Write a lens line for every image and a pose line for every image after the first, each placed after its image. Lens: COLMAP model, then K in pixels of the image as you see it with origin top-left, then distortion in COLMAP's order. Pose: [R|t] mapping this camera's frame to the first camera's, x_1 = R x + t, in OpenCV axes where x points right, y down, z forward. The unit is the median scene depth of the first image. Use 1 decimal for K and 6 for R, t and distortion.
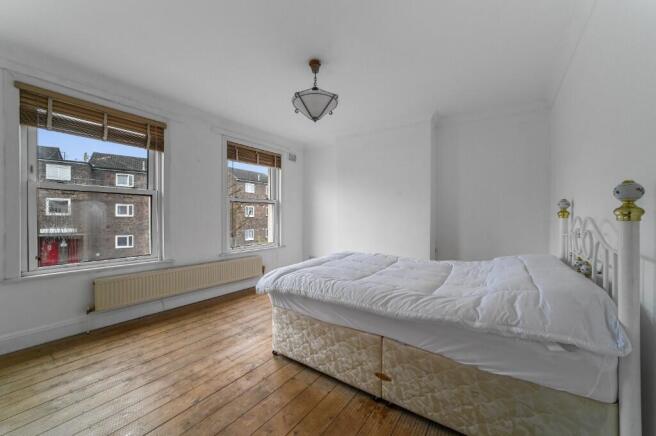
lens RADIAL K [[259.2, 0, 325.4], [0, 259.2, 215.4], [0, 0, 1]] dist [-0.003592, 0.000075]
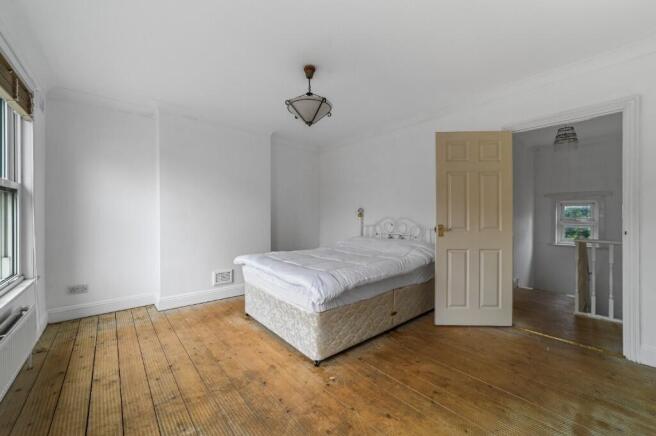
lens RADIAL K [[259.2, 0, 325.4], [0, 259.2, 215.4], [0, 0, 1]] dist [-0.003592, 0.000075]
pose [[0.249774, -0.001329, 0.968303, -1.159225], [0.001612, 0.999998, 0.000957, -0.004303], [-0.968303, 0.001322, 0.249776, 0.787022]]
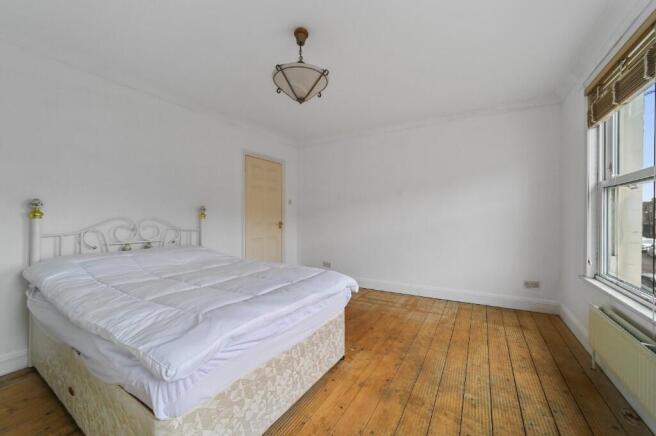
lens RADIAL K [[259.2, 0, 325.4], [0, 259.2, 215.4], [0, 0, 1]] dist [-0.003592, 0.000075]
pose [[-0.997553, -0.001918, -0.069889, -0.069588], [-0.002022, 0.999997, 0.001417, -0.005128], [0.069886, 0.001555, -0.997554, 2.098242]]
